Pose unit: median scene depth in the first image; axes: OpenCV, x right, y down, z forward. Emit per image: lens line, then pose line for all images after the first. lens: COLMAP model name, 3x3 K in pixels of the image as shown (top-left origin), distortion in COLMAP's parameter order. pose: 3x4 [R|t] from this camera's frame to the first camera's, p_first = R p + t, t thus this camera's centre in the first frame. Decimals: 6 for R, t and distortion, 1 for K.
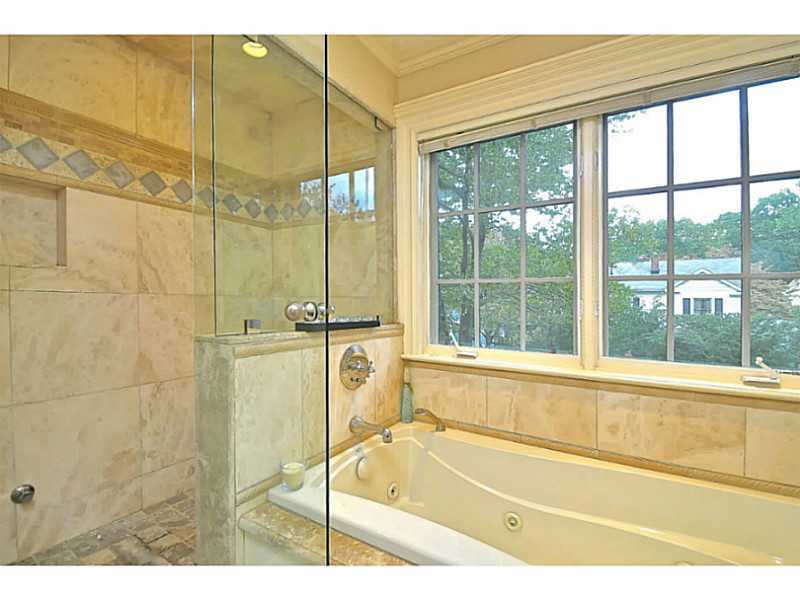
lens RADIAL K [[357.0, 0, 400.4], [0, 357.0, 302.8], [0, 0, 1]] dist [0.001755, -0.013305]
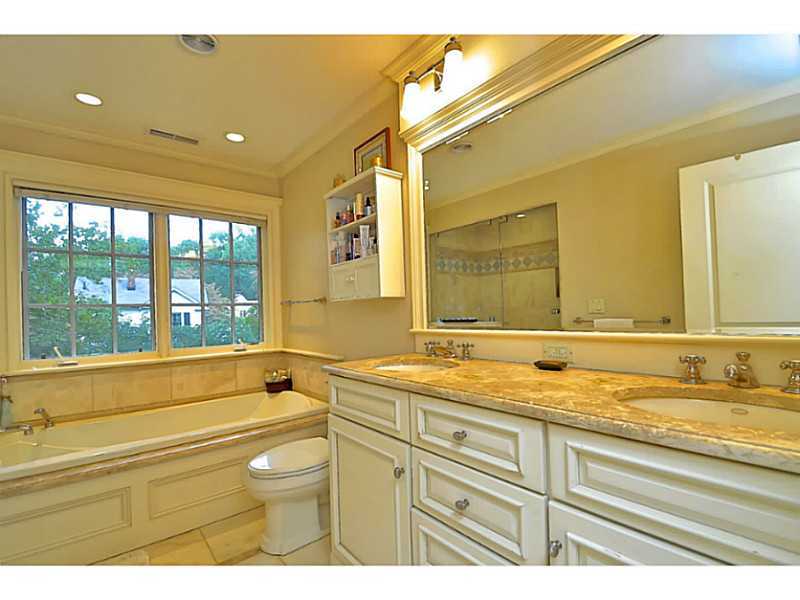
lens RADIAL K [[357.0, 0, 400.4], [0, 357.0, 302.8], [0, 0, 1]] dist [0.001755, -0.013305]
pose [[0.286312, 0.002235, 0.958134, -0.691168], [0.039425, 0.999123, -0.014112, -0.007315], [-0.957325, 0.041815, 0.285973, -0.521886]]
